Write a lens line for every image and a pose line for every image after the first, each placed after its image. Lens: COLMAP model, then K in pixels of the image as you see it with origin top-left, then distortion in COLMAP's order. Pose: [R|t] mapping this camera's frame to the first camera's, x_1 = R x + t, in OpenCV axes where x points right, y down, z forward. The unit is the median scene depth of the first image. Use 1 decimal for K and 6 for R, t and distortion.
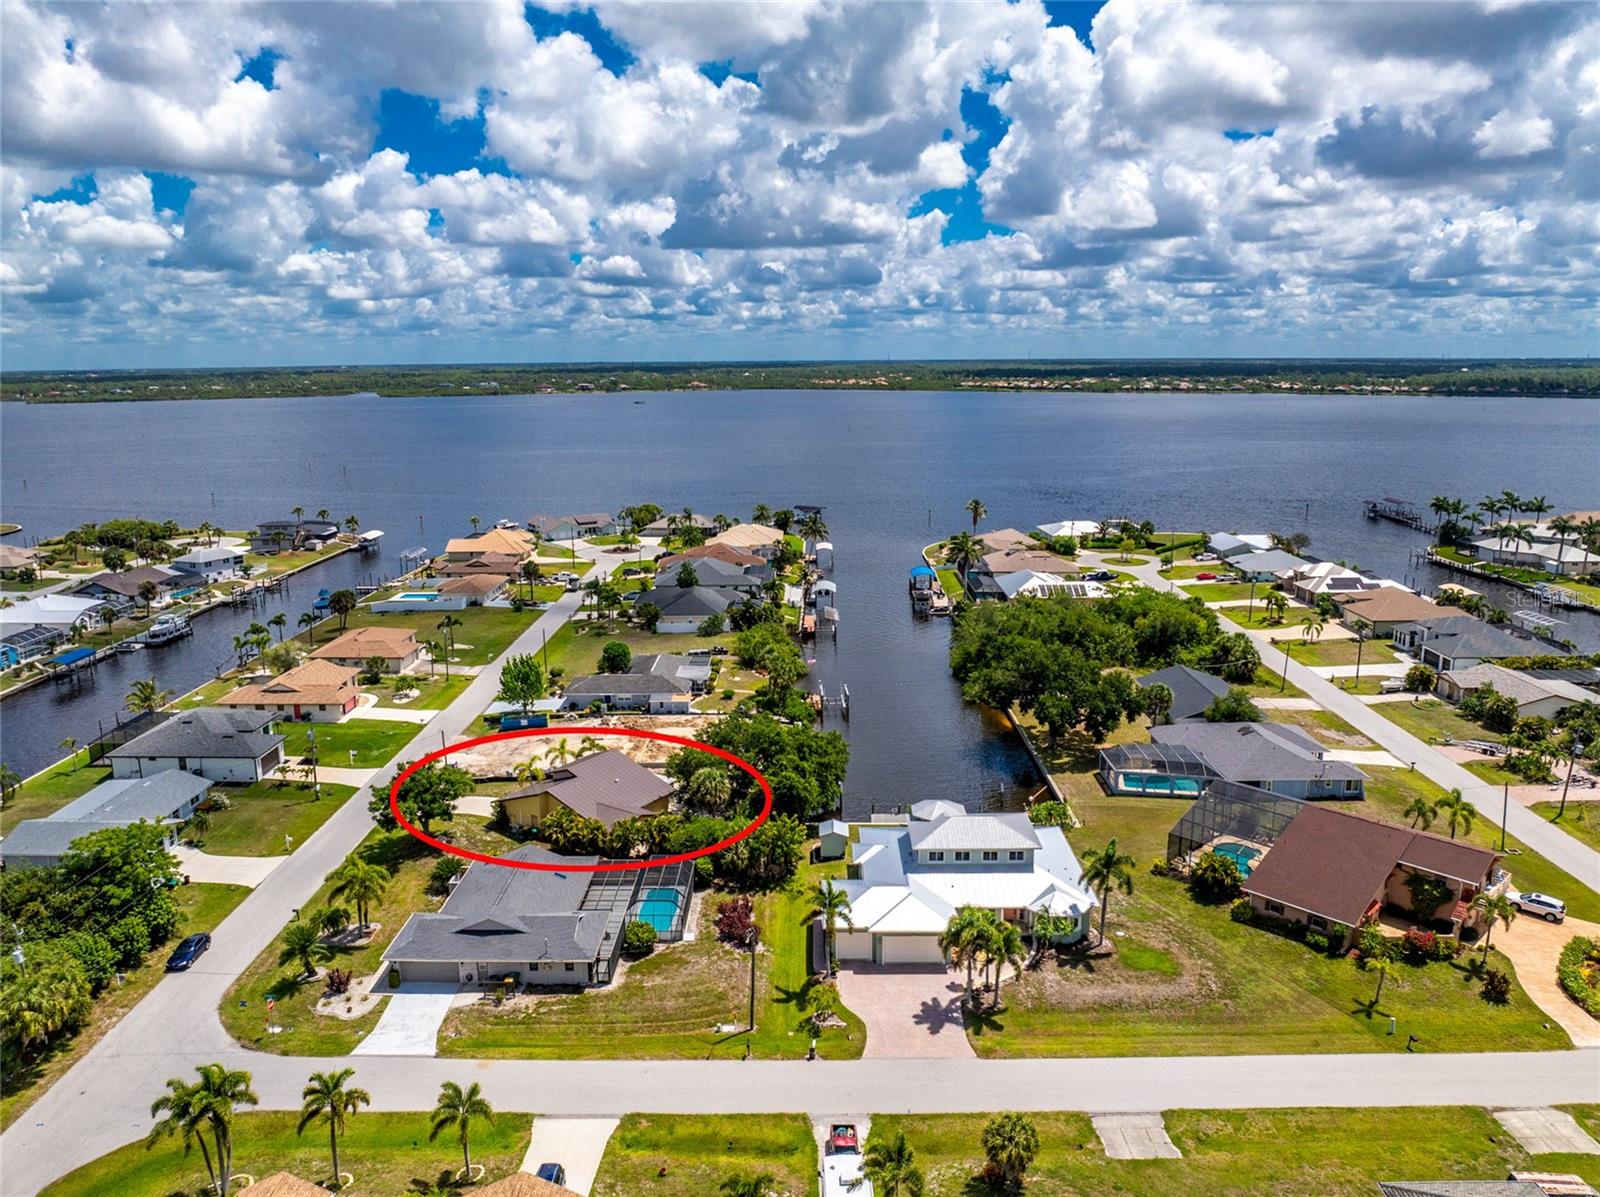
lens RADIAL K [[1124.6, 0, 804.7], [0, 1124.6, 625.6], [0, 0, 1]] dist [-0.040135, 0.001431]
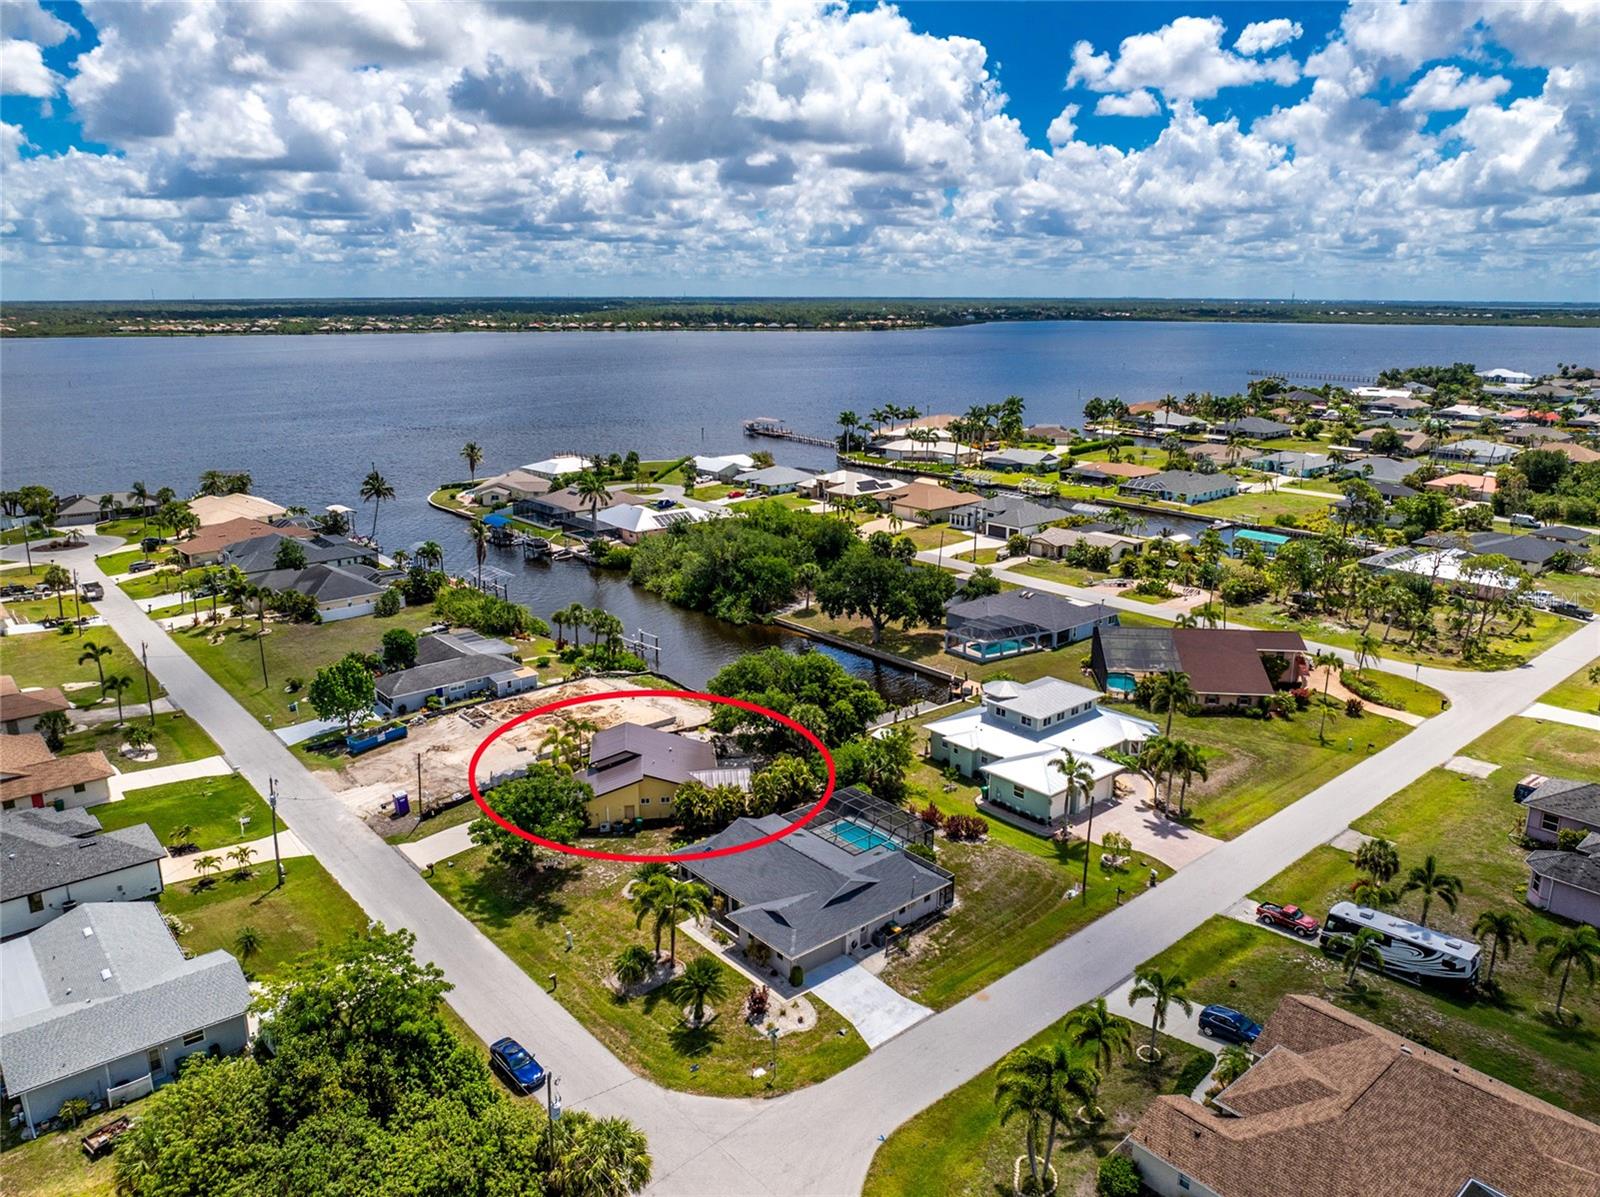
lens RADIAL K [[1139.4, 0, 806.0], [0, 1139.4, 564.3], [0, 0, 1]] dist [-0.042293, 0.002337]
pose [[0.748059, -0.142562, 0.648139, -0.444466], [0.144734, 0.988191, 0.050312, -0.029854], [-0.647658, 0.056171, 0.759858, 0.131314]]
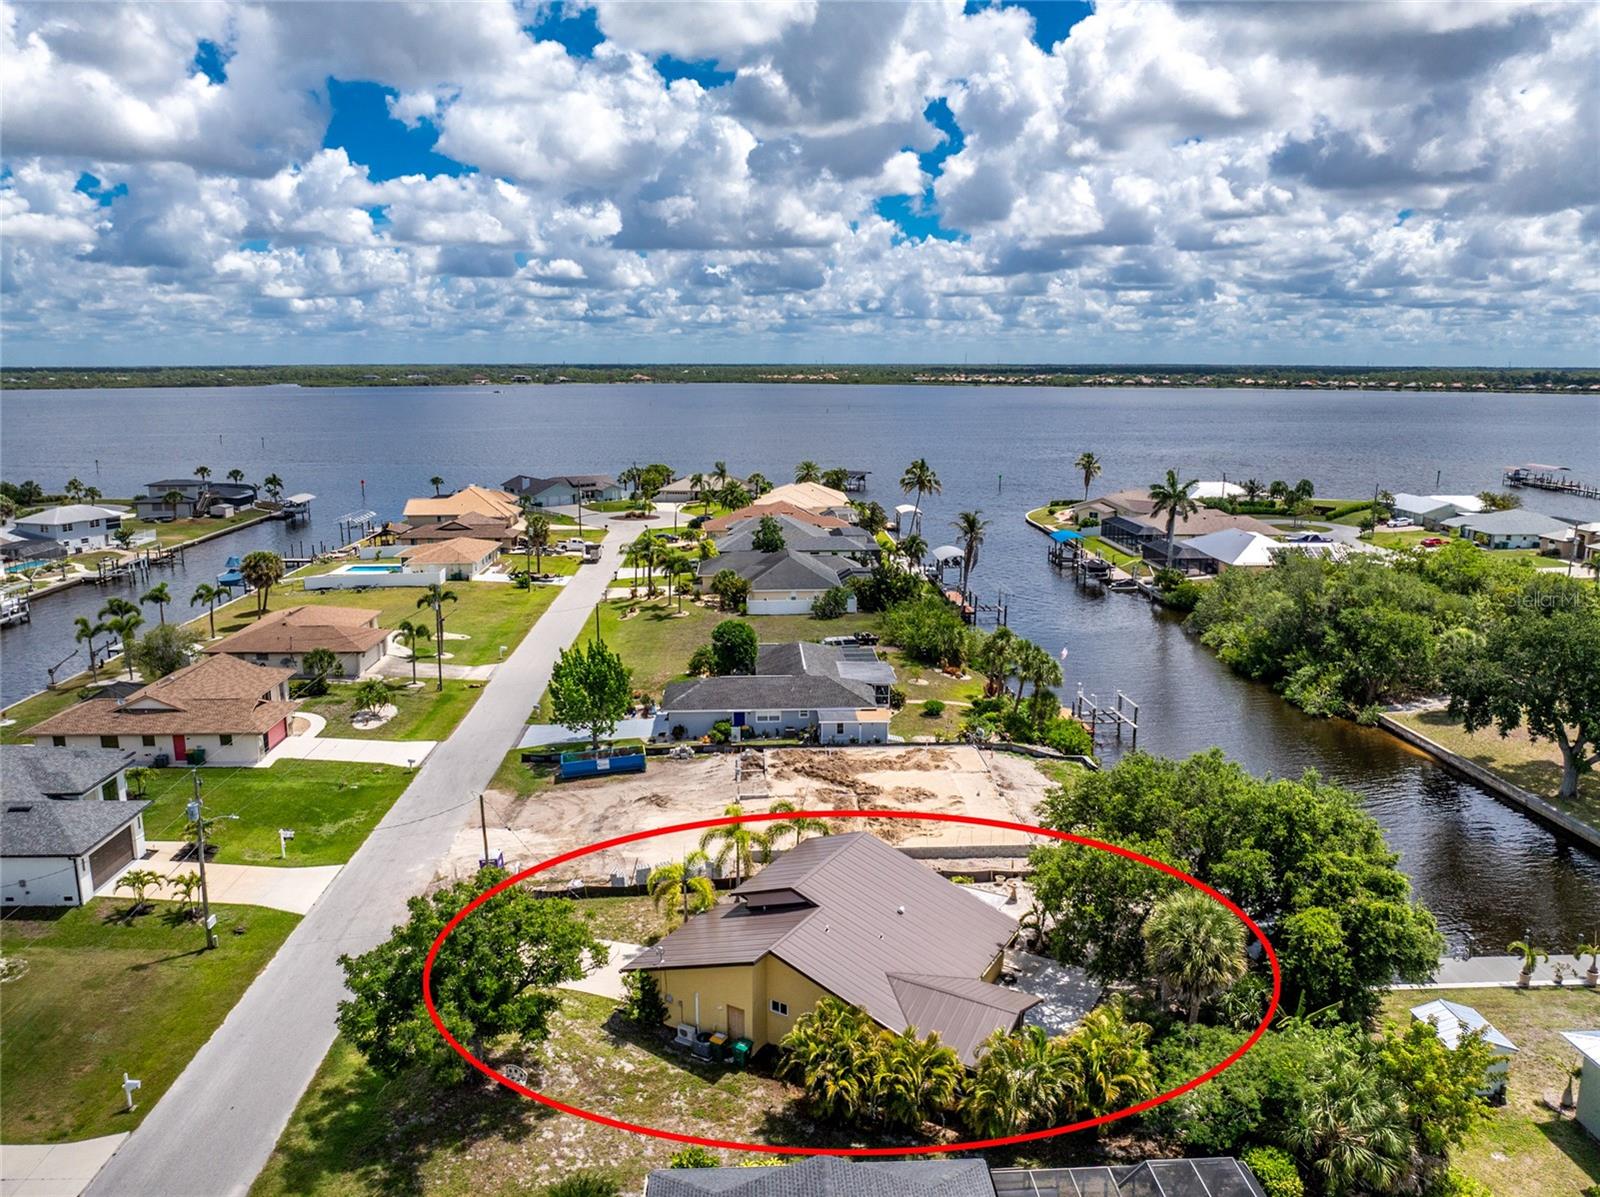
lens RADIAL K [[1124.6, 0, 804.7], [0, 1124.6, 625.6], [0, 0, 1]] dist [-0.040135, 0.001431]
pose [[0.998057, -0.004770, 0.062121, -0.153418], [0.005080, 0.999975, -0.004837, 0.017983], [-0.062096, 0.005143, 0.998057, 0.368448]]
